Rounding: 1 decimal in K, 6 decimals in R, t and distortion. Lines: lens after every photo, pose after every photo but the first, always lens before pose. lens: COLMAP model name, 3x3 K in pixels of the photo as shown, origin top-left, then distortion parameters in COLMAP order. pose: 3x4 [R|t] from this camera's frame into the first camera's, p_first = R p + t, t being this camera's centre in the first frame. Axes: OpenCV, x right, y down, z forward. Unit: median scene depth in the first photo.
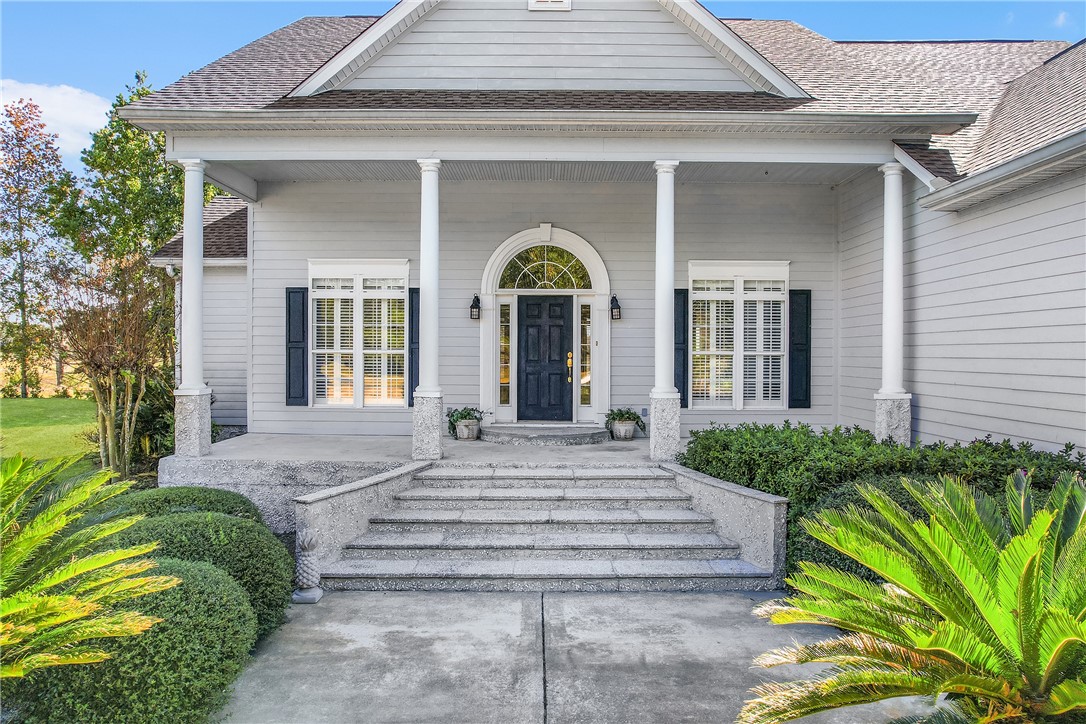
lens RADIAL K [[713.3, 0, 543.9], [0, 713.3, 359.2], [0, 0, 1]] dist [-0.051255, -0.000430]
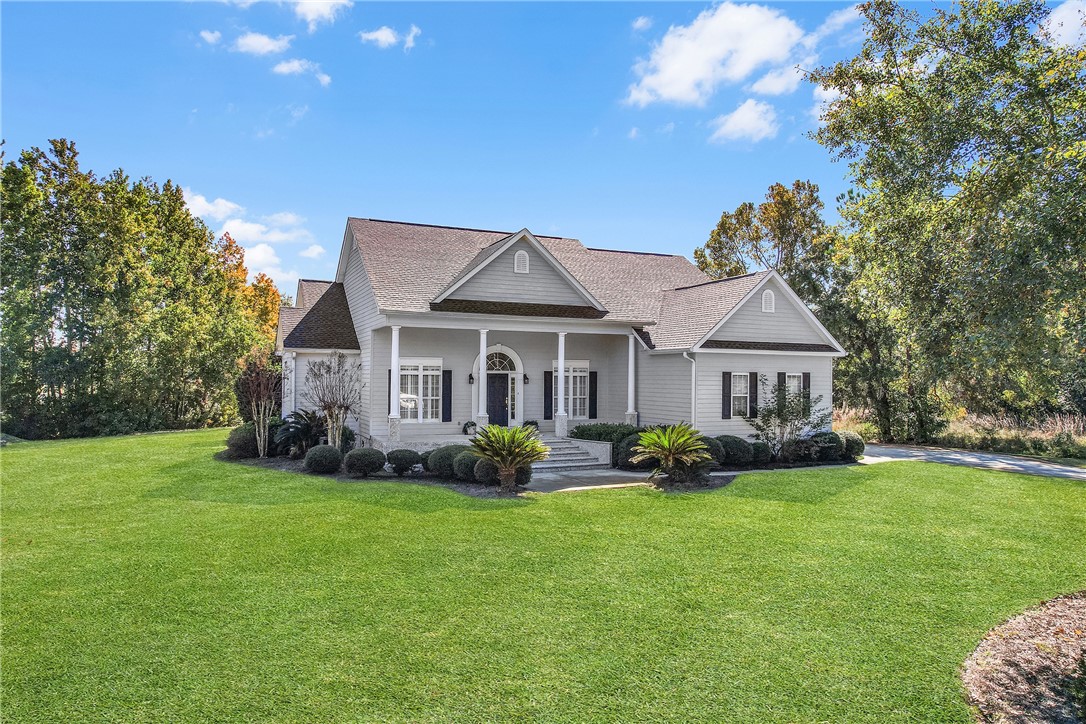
lens RADIAL K [[713.3, 0, 542.8], [0, 713.3, 365.8], [0, 0, 1]] dist [-0.051255, -0.000430]
pose [[0.910453, 0.007514, 0.413544, -1.049255], [0.001122, 0.999786, -0.020636, -0.081781], [-0.413610, 0.019252, 0.910250, -1.526078]]
